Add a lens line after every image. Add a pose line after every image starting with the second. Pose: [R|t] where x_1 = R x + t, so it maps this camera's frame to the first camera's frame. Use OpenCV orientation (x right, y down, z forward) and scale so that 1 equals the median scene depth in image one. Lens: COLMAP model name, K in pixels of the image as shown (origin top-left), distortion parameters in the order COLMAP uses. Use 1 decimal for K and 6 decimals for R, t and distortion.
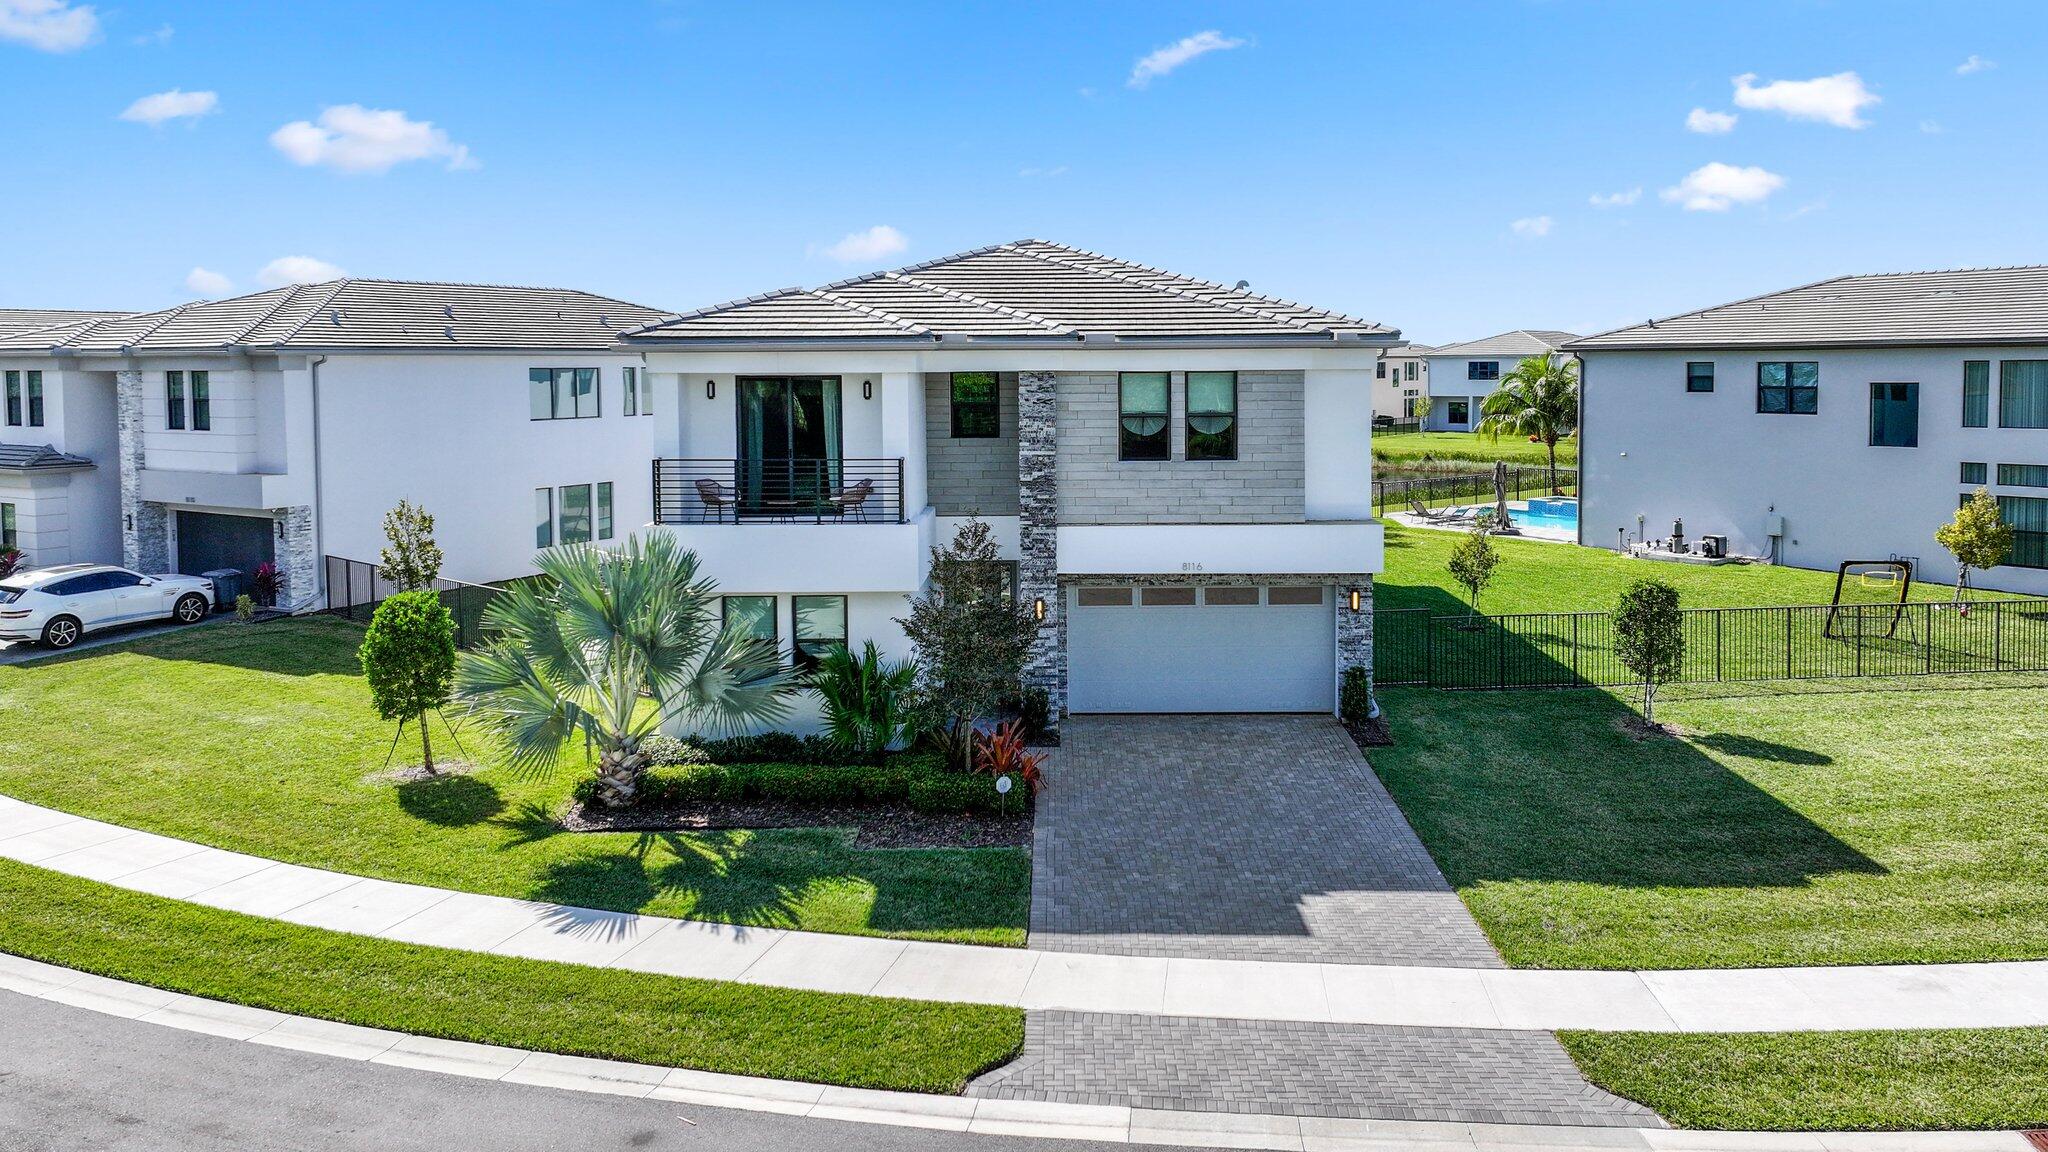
lens RADIAL K [[1486.1, 0, 1004.2], [0, 1486.1, 458.1], [0, 0, 1]] dist [0.005050, 0.006406]
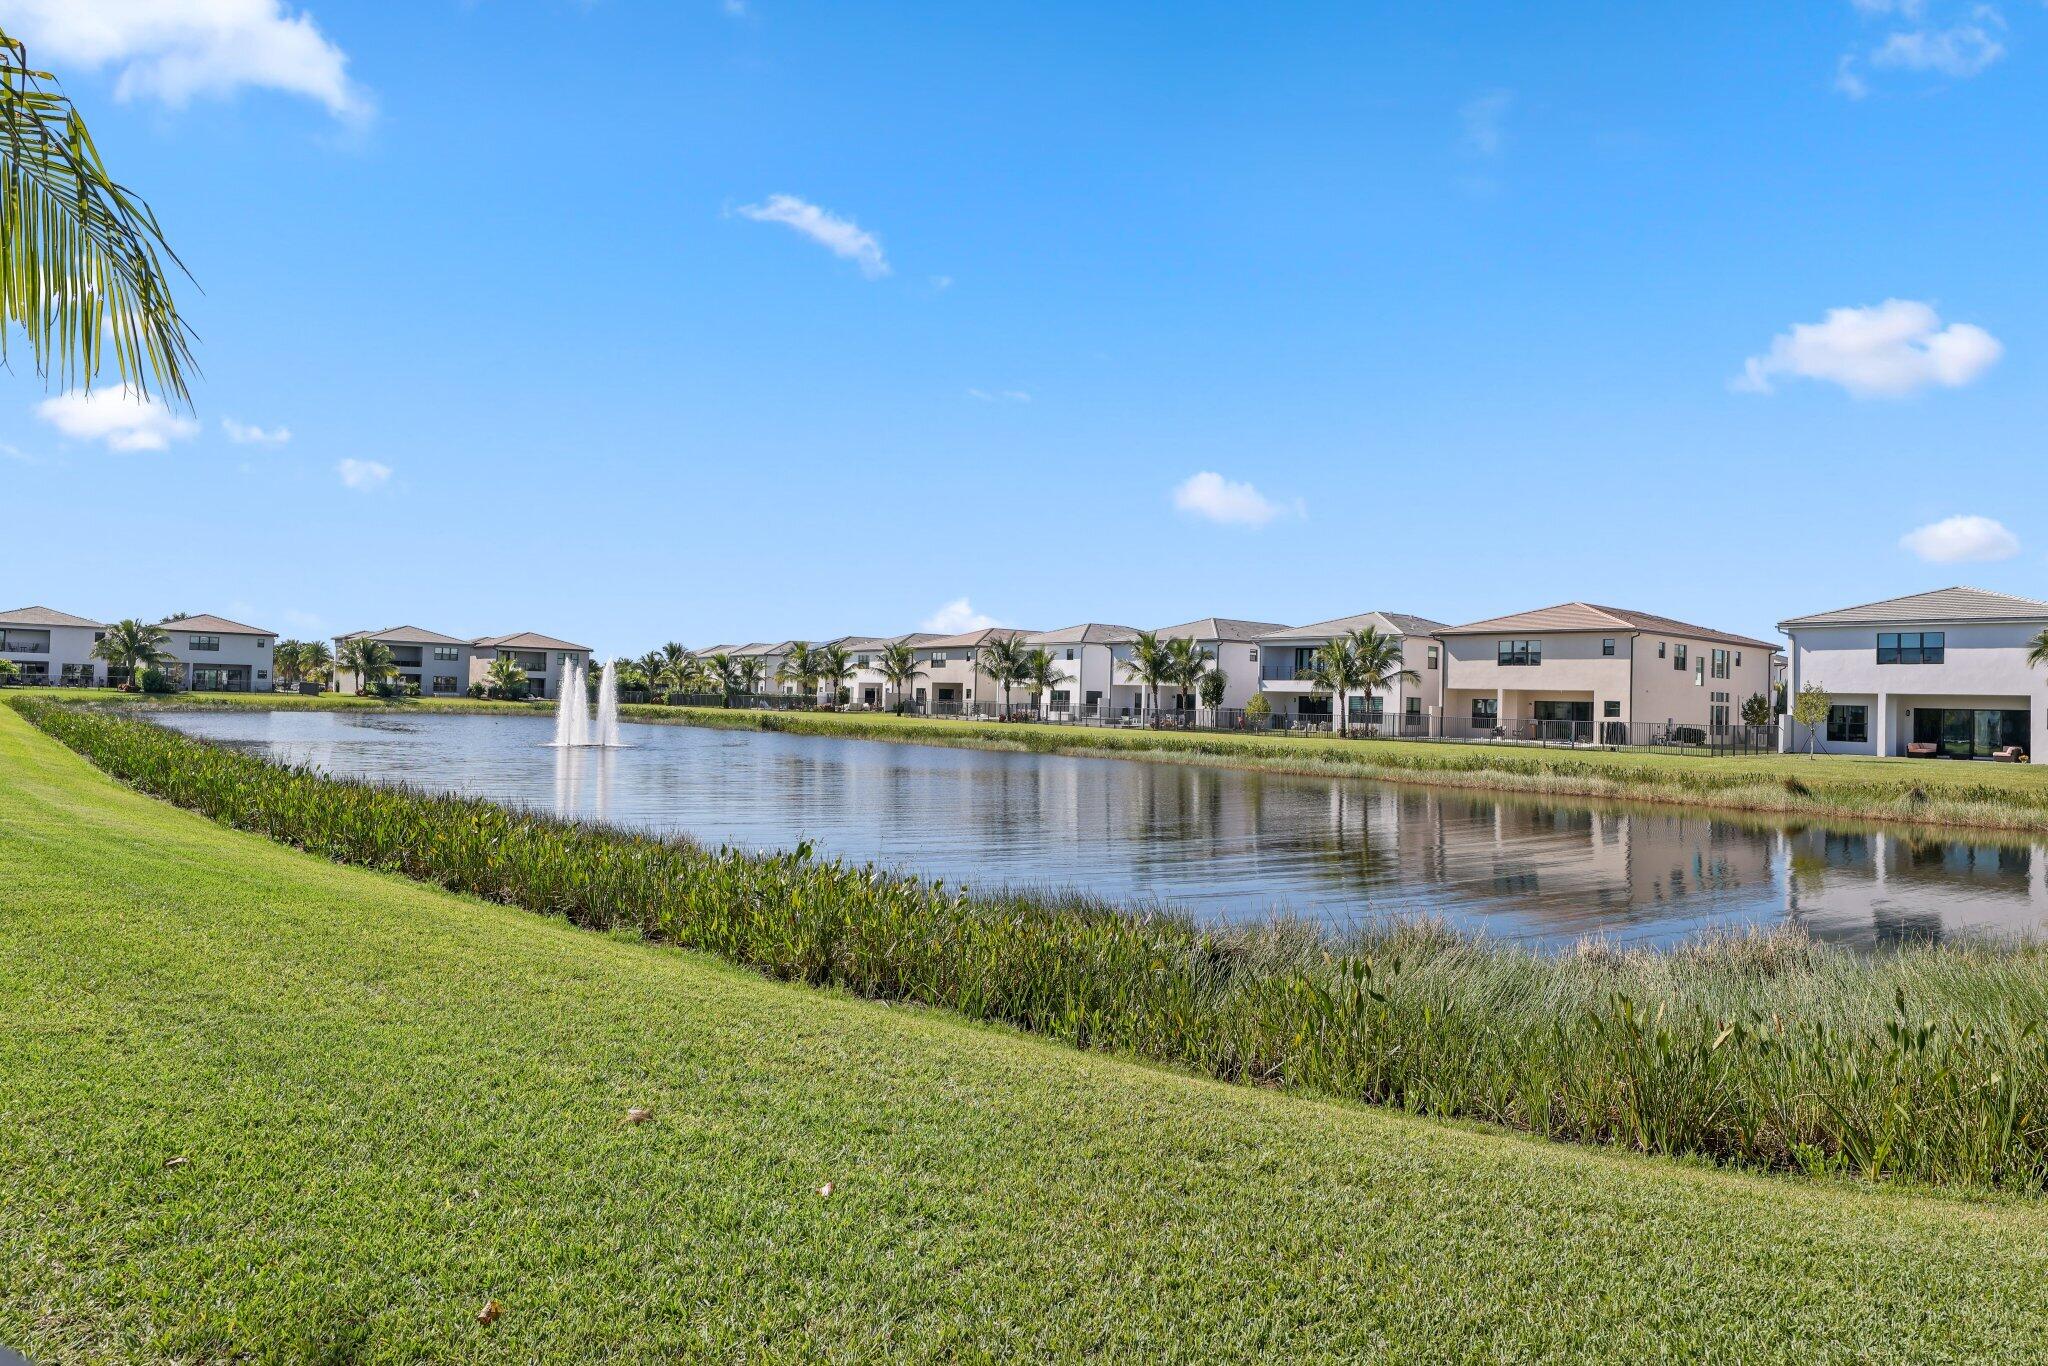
lens RADIAL K [[1274.9, 0, 1024.4], [0, 1274.9, 672.5], [0, 0, 1]] dist [0.019446, 0.002110]
pose [[0.992582, 0.030824, -0.117604, 0.237659], [-0.040344, 0.996023, -0.079444, 0.011210], [0.114688, 0.083599, 0.989878, 2.464562]]
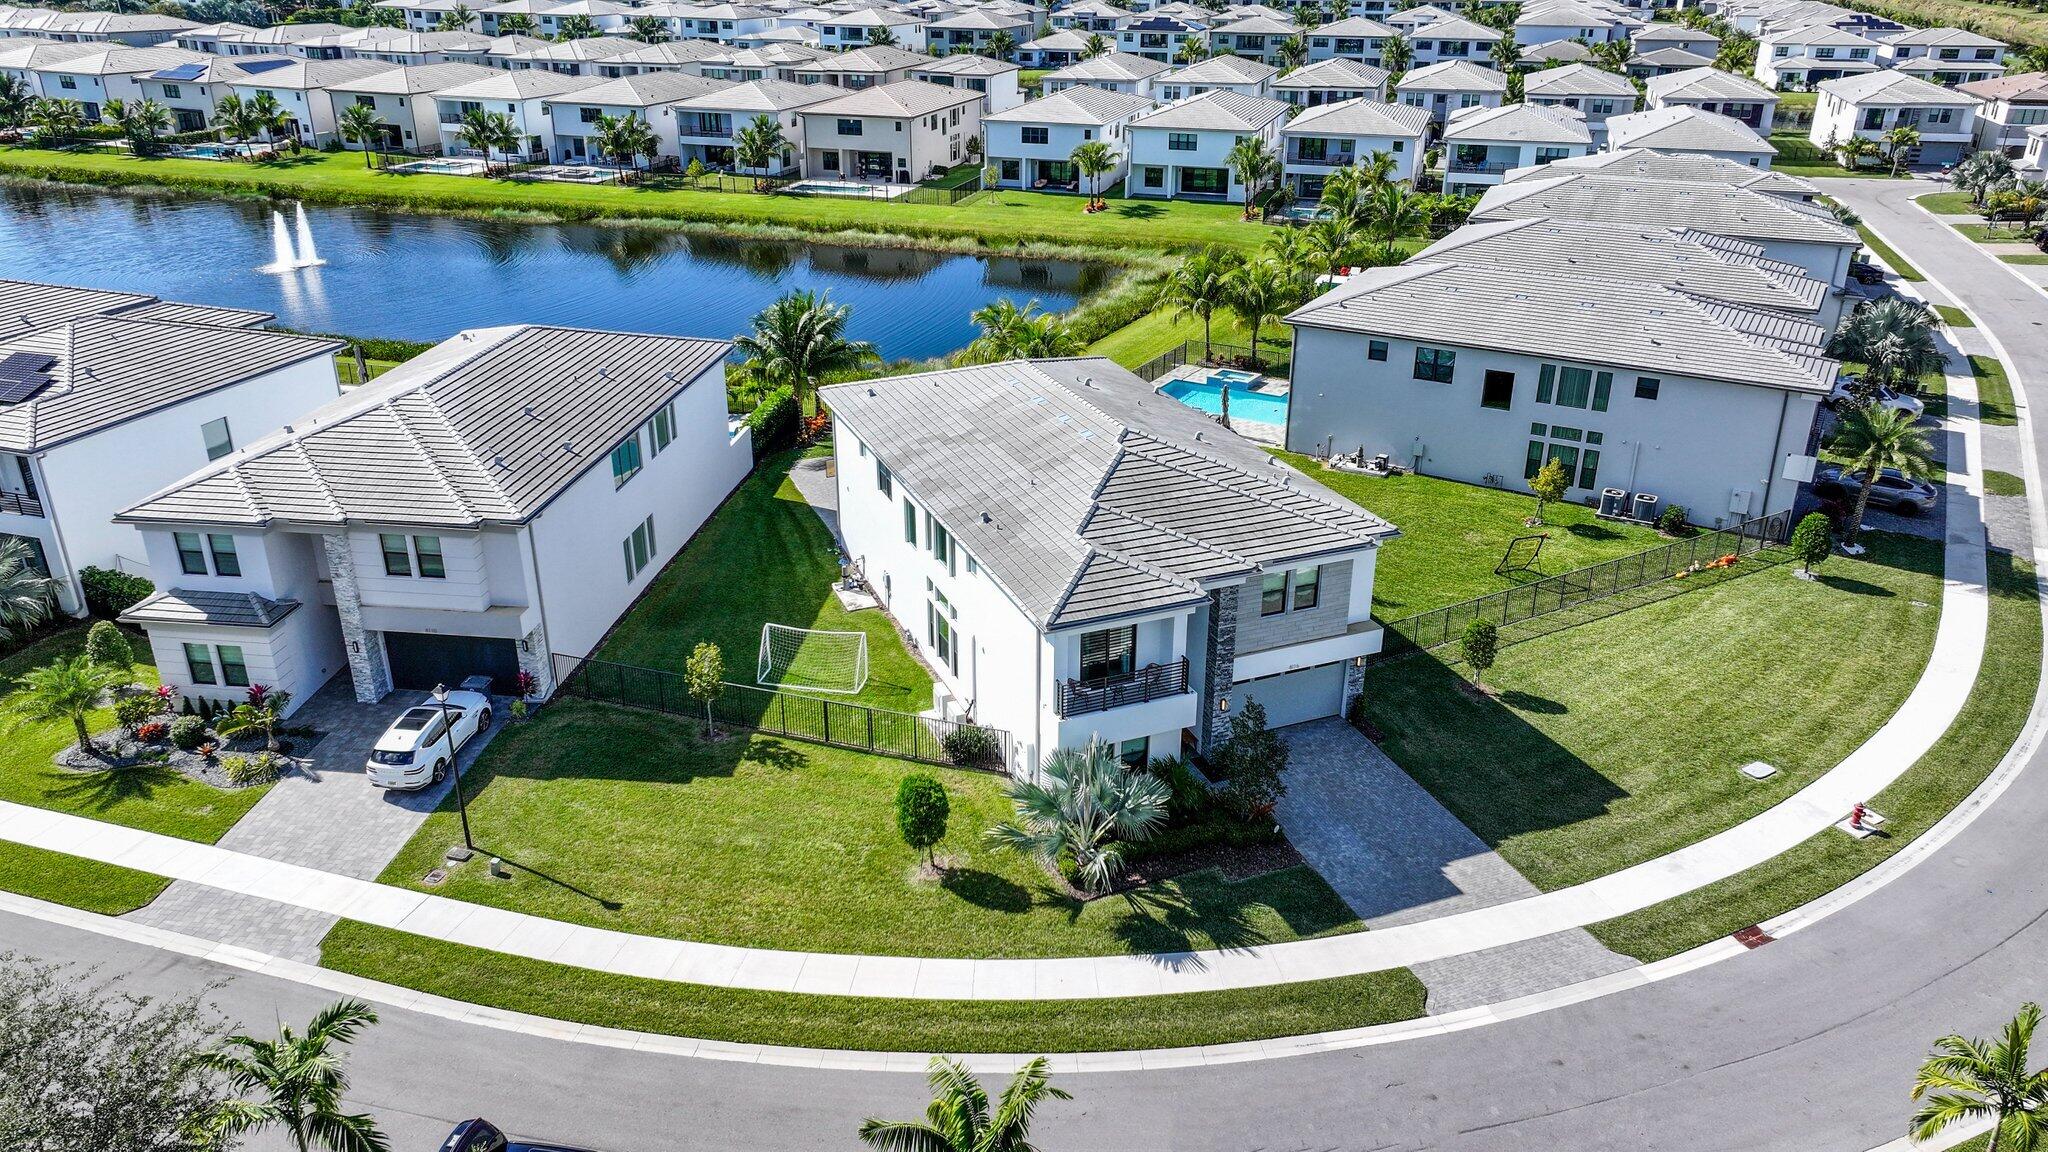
lens RADIAL K [[1486.1, 0, 1024.7], [0, 1486.1, 569.4], [0, 0, 1]] dist [0.005050, 0.006406]
pose [[0.913294, -0.151266, 0.378169, -0.854136], [0.016858, 0.941721, 0.335972, -0.662837], [-0.406951, -0.300466, 0.862618, -0.403983]]
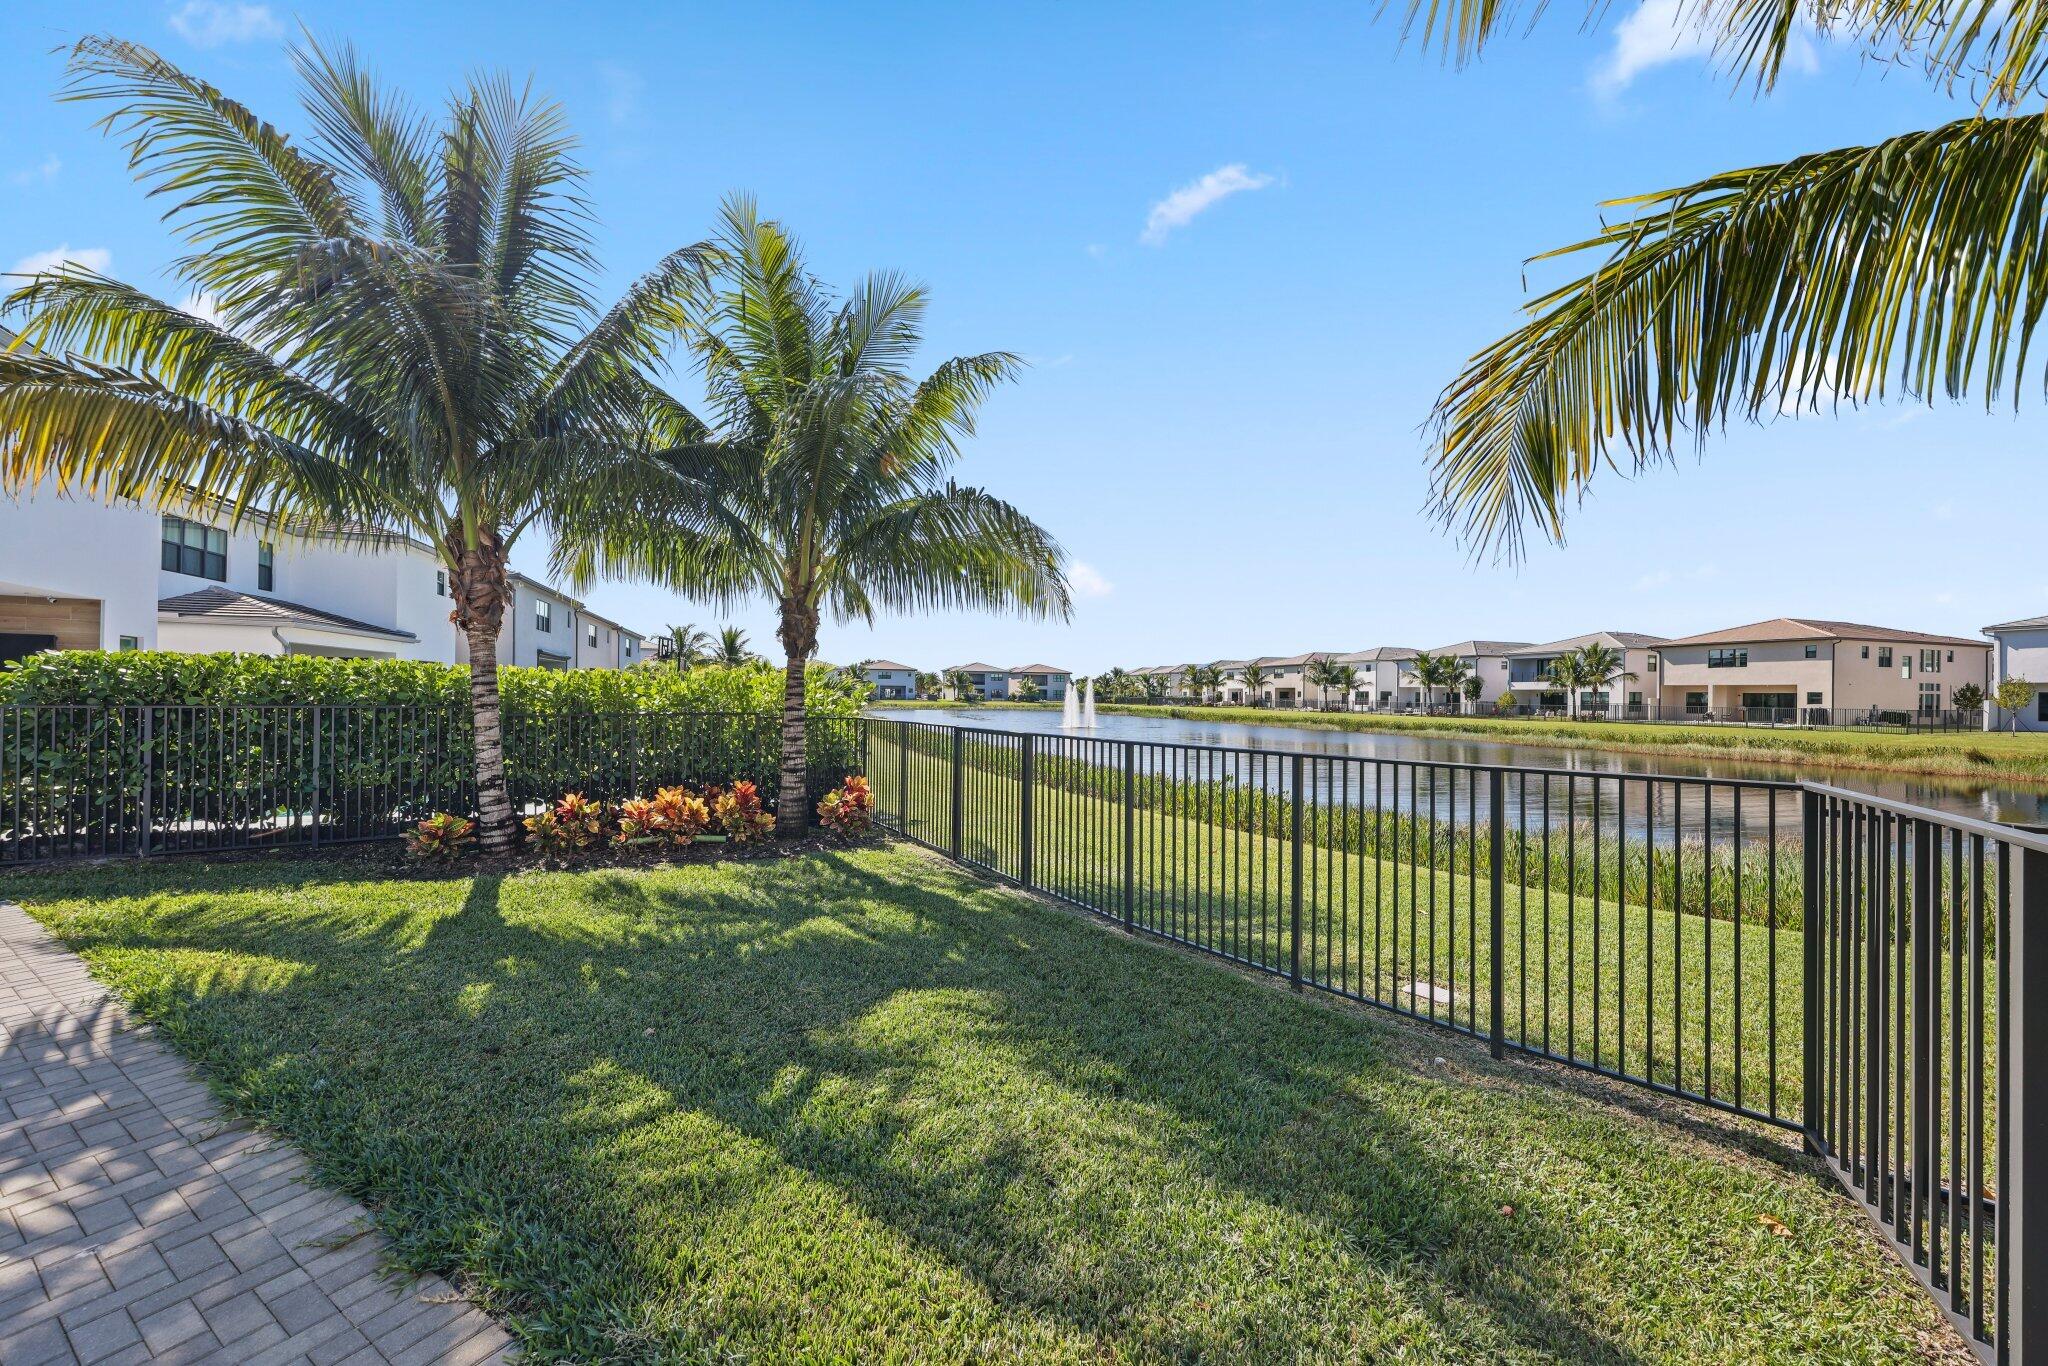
lens RADIAL K [[780.1, 0, 1033.2], [0, 780.1, 689.7], [0, 0, 1]] dist [0.002905, 0.000271]
pose [[0.883046, 0.013082, -0.469103, 0.251804], [-0.043693, 0.997561, -0.054428, 0.014060], [0.467247, 0.068559, 0.881464, 2.327654]]
